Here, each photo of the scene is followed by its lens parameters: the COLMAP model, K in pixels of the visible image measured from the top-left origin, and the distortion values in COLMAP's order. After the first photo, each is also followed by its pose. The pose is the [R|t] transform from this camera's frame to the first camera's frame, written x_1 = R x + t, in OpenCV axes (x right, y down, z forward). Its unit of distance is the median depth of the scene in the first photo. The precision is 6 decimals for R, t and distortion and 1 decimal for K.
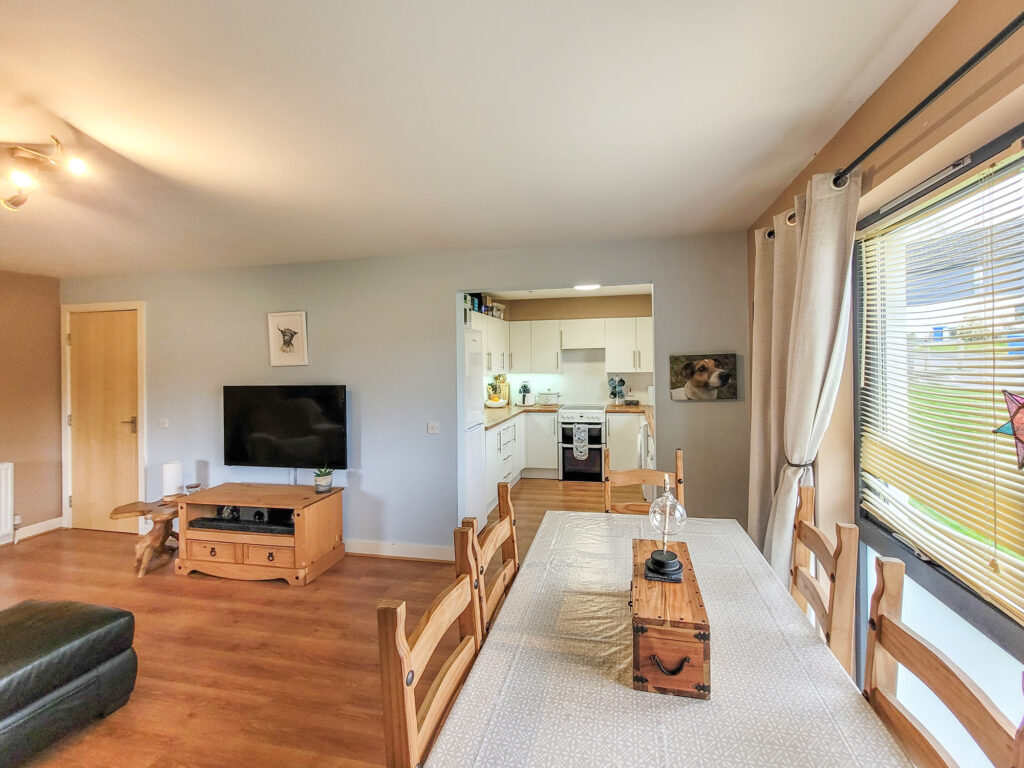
lens RADIAL K [[420.6, 0, 548.5], [0, 420.6, 359.5], [0, 0, 1]] dist [0.000286, 0.000452]
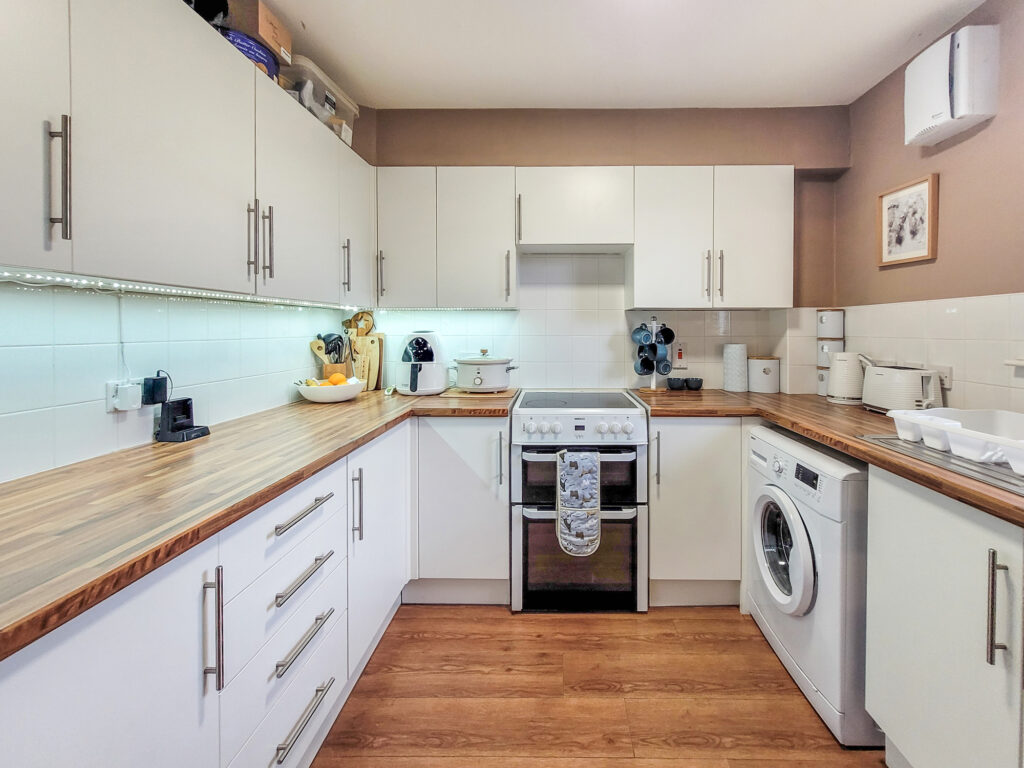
lens RADIAL K [[436.7, 0, 565.8], [0, 436.7, 327.4], [0, 0, 1]] dist [0.001274, 0.000004]
pose [[0.979264, 0.016860, 0.201886, -0.007461], [-0.016374, 0.999858, -0.004077, 0.053080], [-0.201926, 0.000686, 0.979401, 0.638176]]
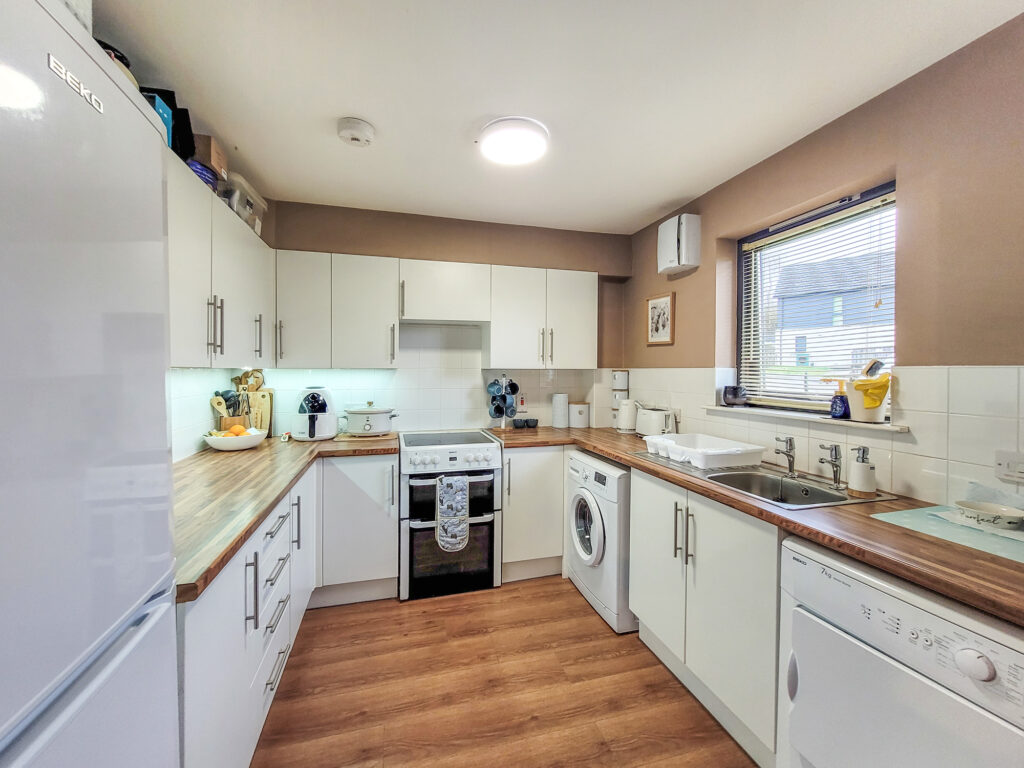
lens RADIAL K [[413.4, 0, 524.0], [0, 413.4, 373.2], [0, 0, 1]] dist [-0.001223, -0.000025]
pose [[0.886188, 0.014531, 0.463097, -0.067417], [-0.016796, 0.999859, 0.000767, 0.036306], [-0.463021, -0.008458, 0.886307, 0.541240]]
